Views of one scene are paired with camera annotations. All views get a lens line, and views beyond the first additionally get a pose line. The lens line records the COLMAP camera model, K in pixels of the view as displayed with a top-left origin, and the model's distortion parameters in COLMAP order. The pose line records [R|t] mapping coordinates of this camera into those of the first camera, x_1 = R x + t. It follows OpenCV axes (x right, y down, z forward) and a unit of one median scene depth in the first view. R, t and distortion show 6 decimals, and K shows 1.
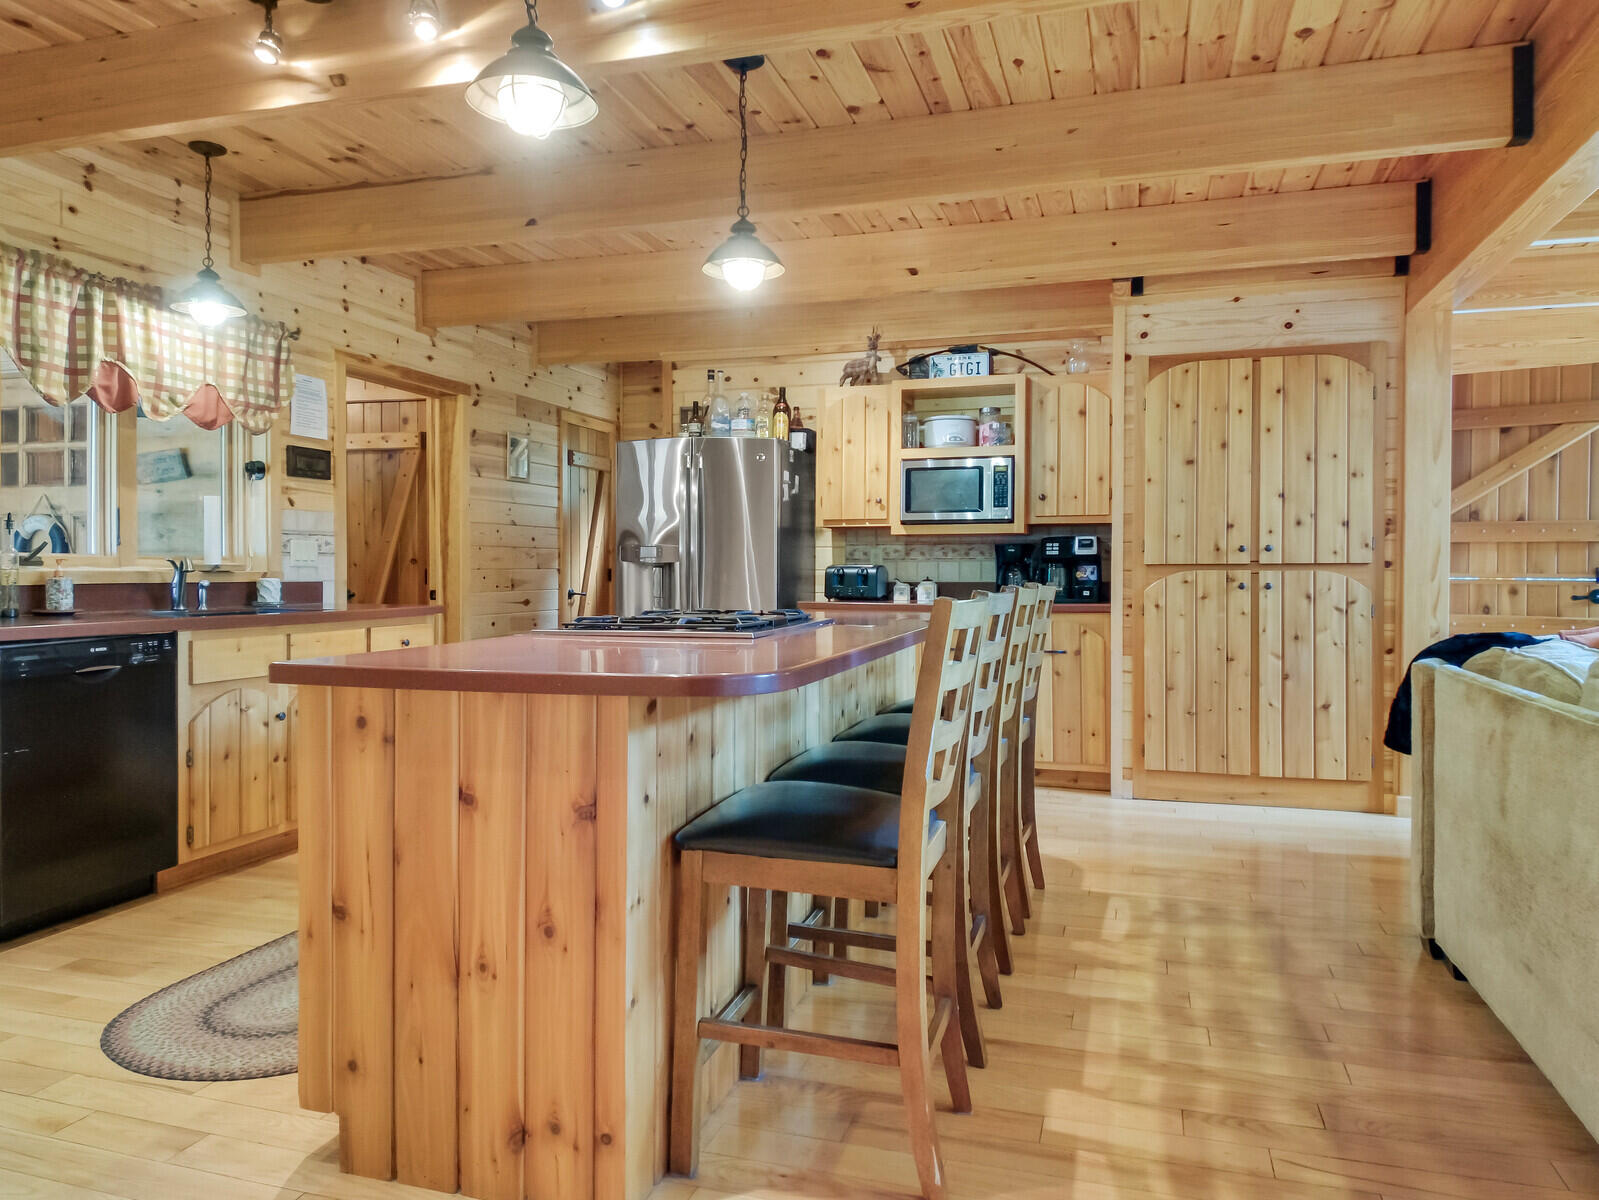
lens RADIAL K [[1074.1, 0, 795.9], [0, 1074.1, 592.0], [0, 0, 1]] dist [0.067056, -0.085965]
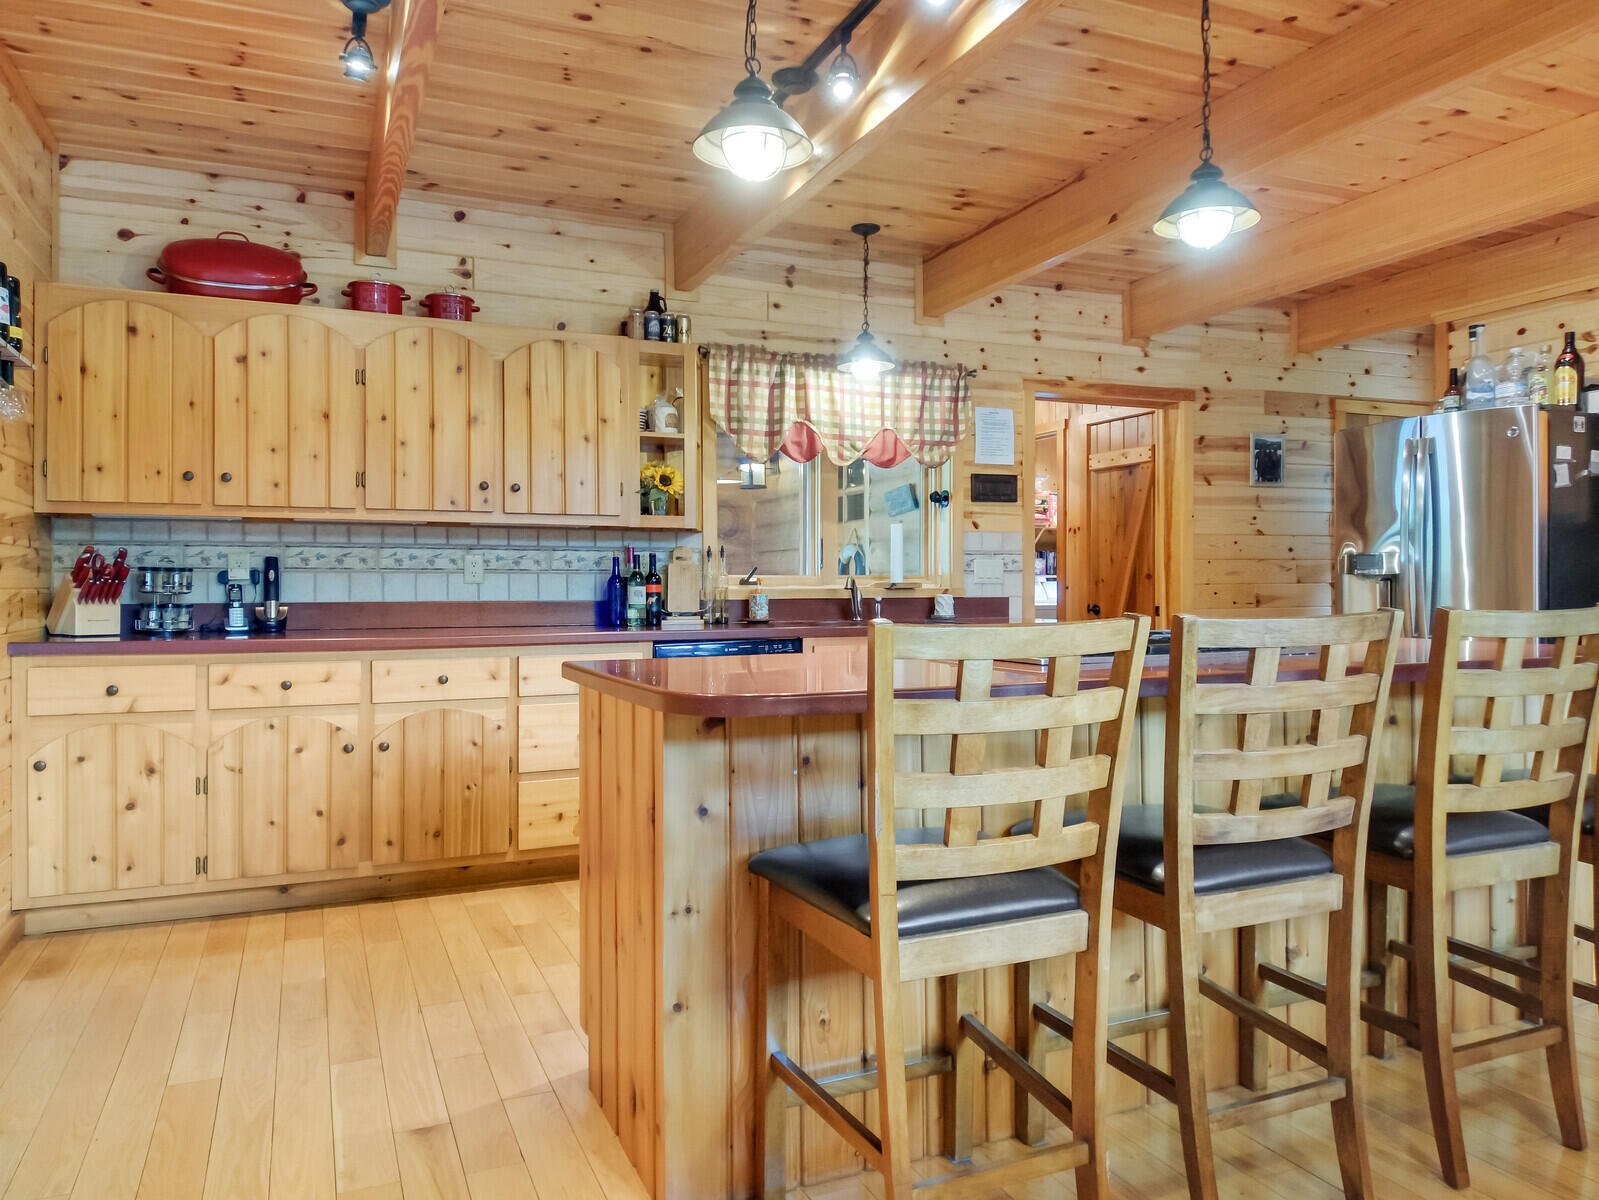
lens RADIAL K [[1093.9, 0, 804.2], [0, 1093.9, 597.3], [0, 0, 1]] dist [0.059895, -0.077385]
pose [[0.659134, 0.000491, -0.752025, 0.273053], [-0.006957, 0.999961, -0.005444, -0.002837], [0.751993, 0.008820, 0.659112, 0.149146]]
